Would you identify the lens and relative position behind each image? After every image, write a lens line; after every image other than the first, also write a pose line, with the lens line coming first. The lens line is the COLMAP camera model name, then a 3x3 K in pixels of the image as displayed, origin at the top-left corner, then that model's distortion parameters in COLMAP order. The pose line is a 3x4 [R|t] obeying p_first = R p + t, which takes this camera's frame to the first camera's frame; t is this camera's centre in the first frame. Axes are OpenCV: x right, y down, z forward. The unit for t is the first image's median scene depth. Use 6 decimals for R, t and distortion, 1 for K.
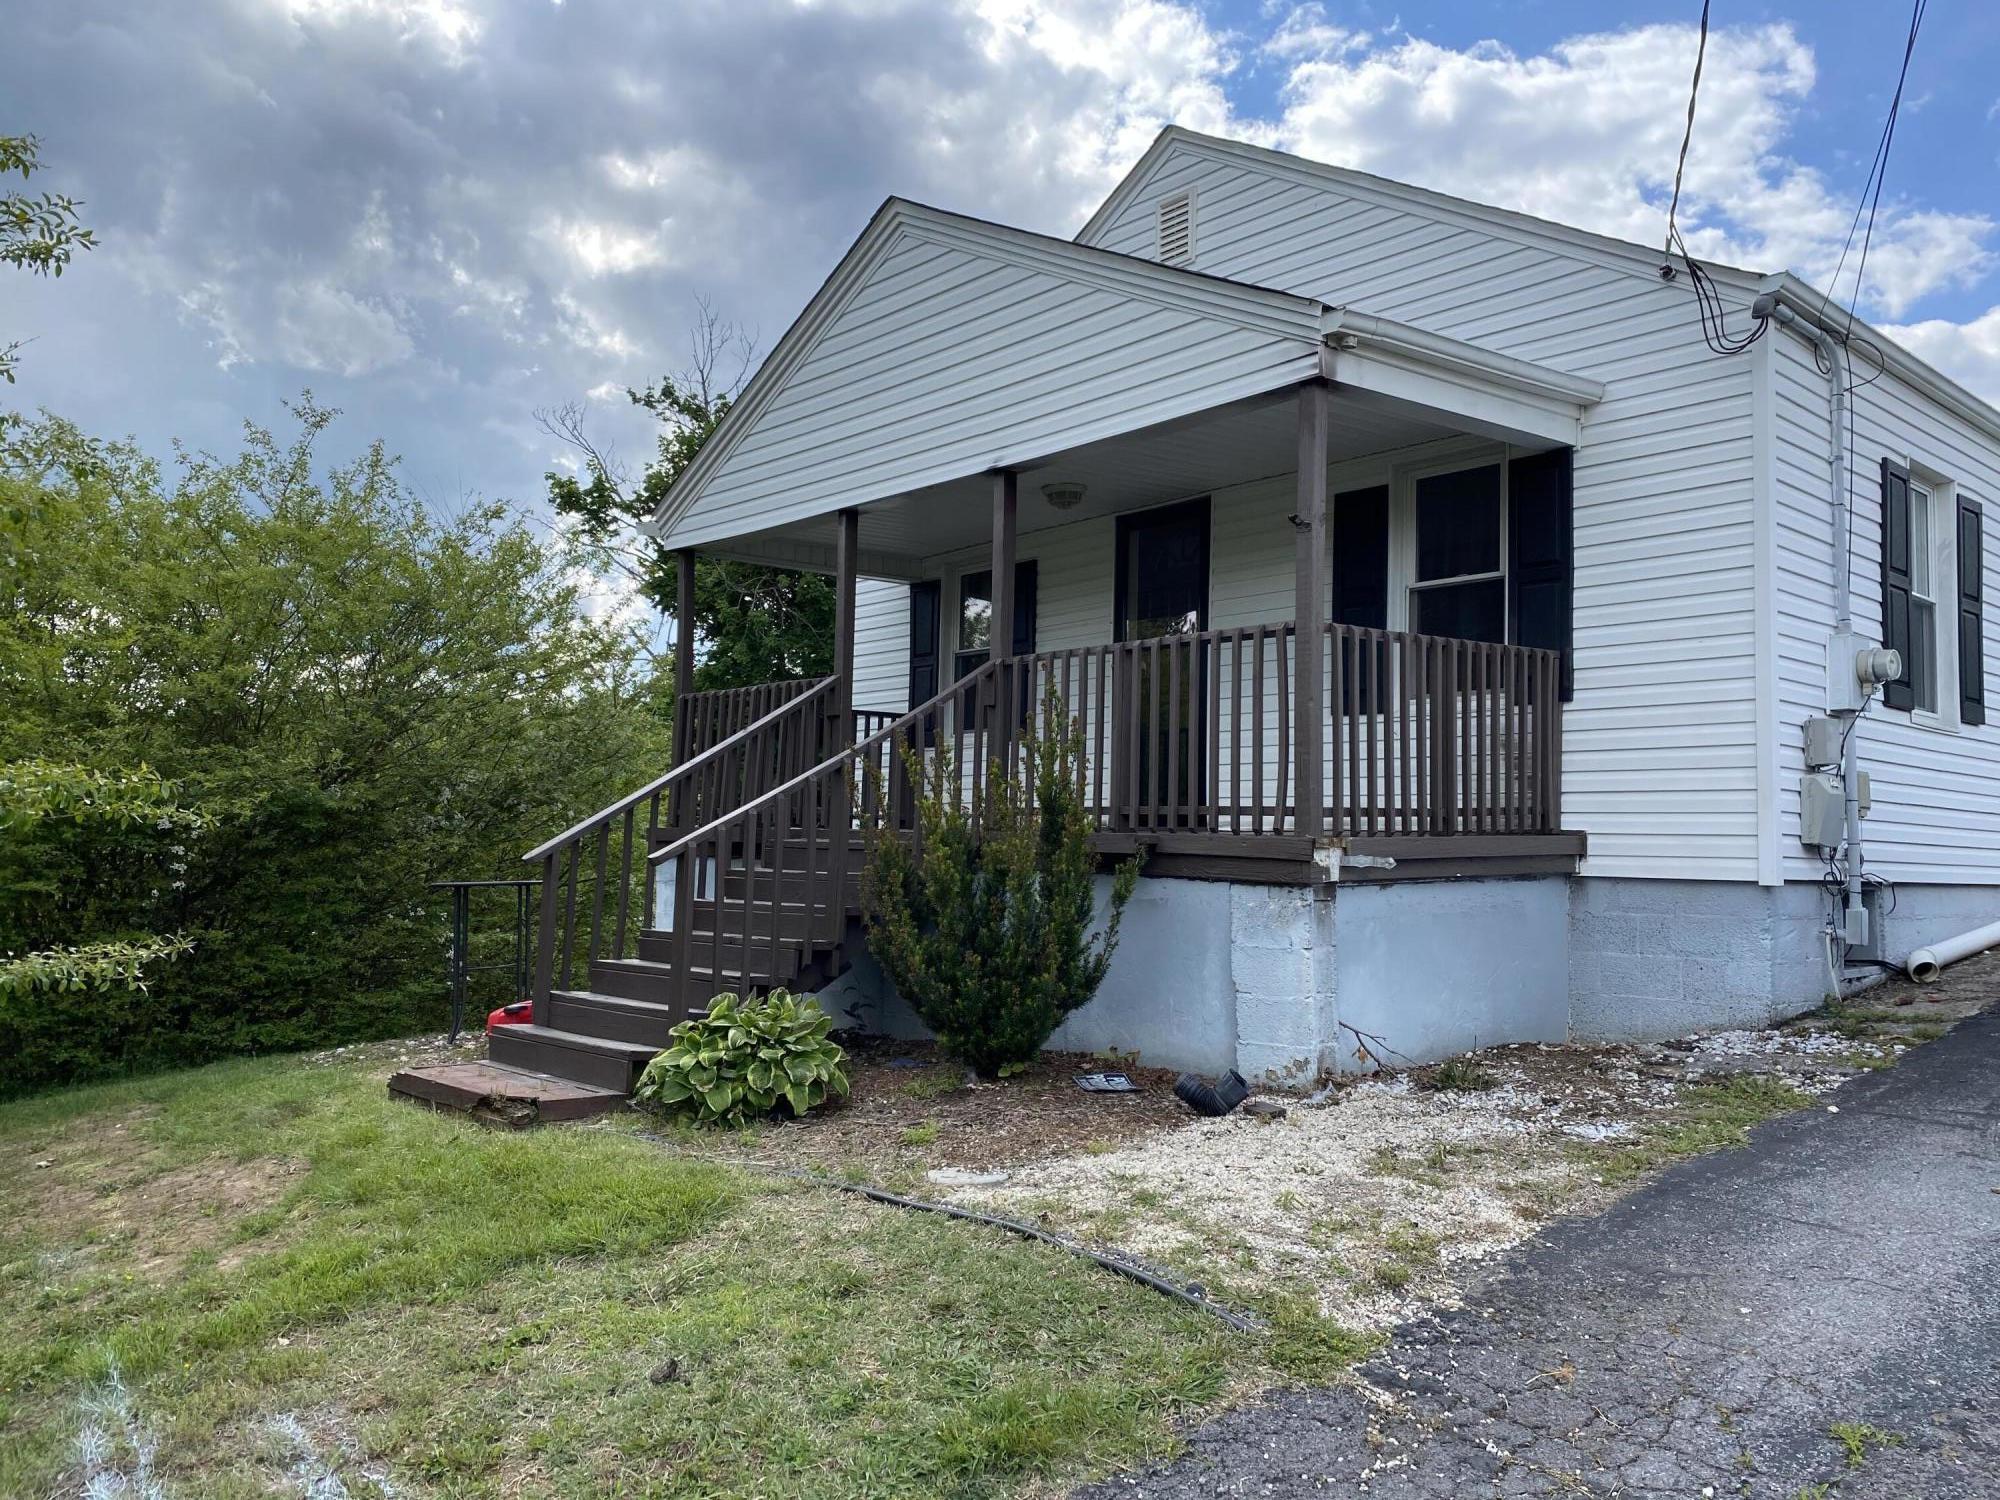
lens RADIAL K [[1523.1, 0, 1005.9], [0, 1523.1, 735.2], [0, 0, 1]] dist [0.043044, 0.000449]
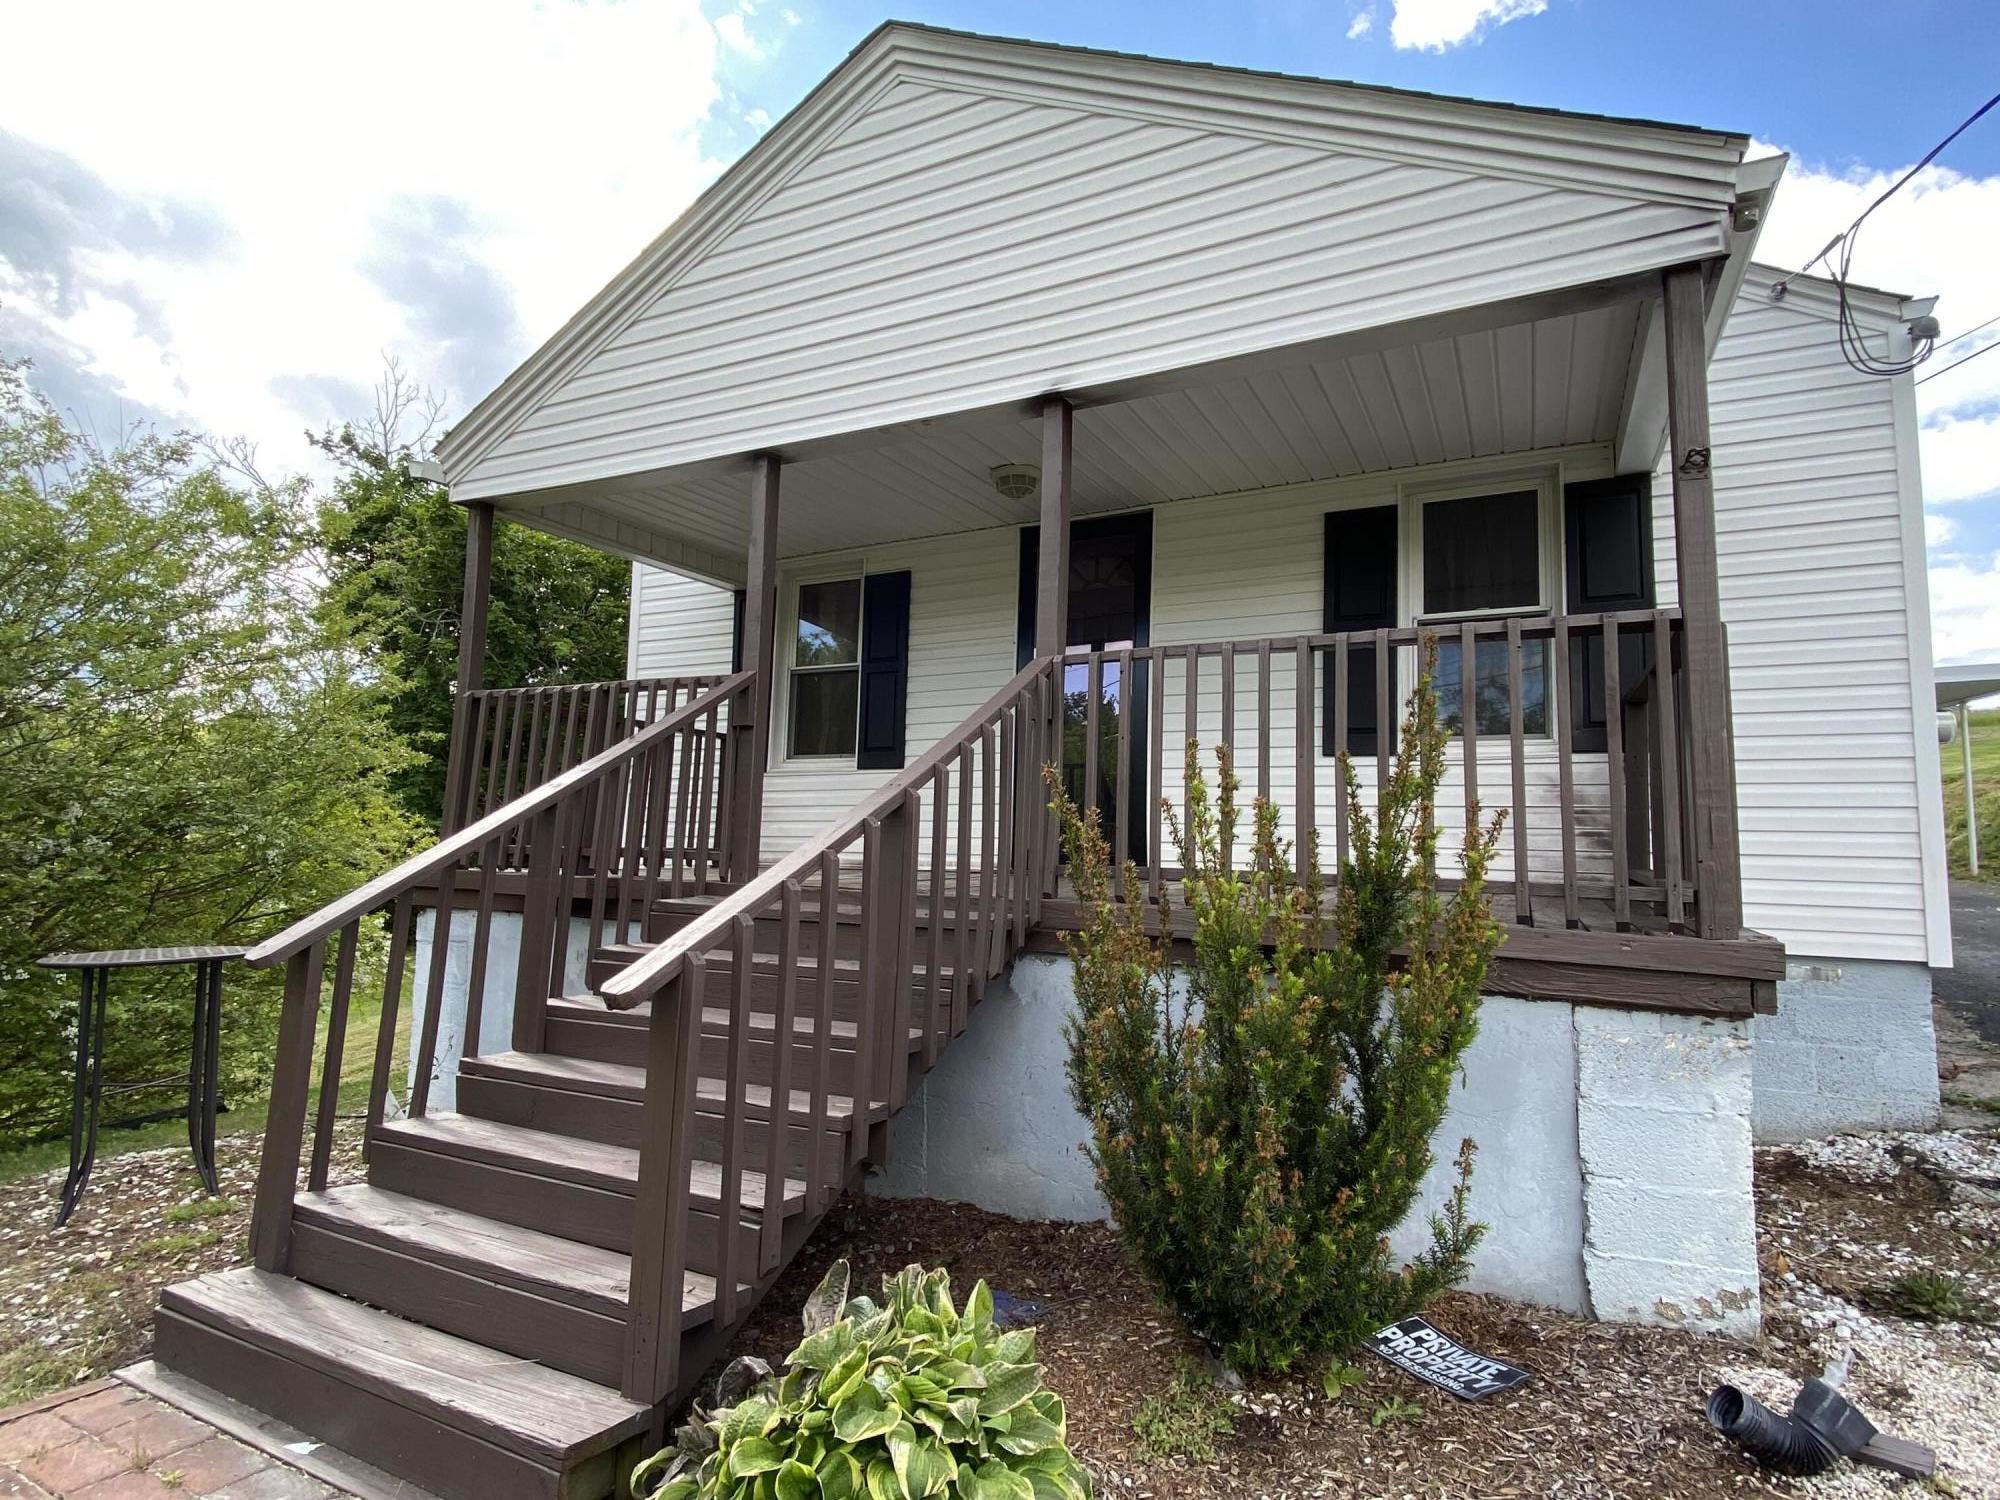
lens RADIAL K [[1040.0, 0, 1000.0], [0, 1040.0, 750.0], [0, 0, 1]] dist [0.000128, -0.007457]
pose [[0.928490, 0.046254, 0.368467, -0.143386], [-0.038463, 0.998854, -0.028466, 0.006147], [-0.369361, 0.012259, 0.929205, 0.390232]]
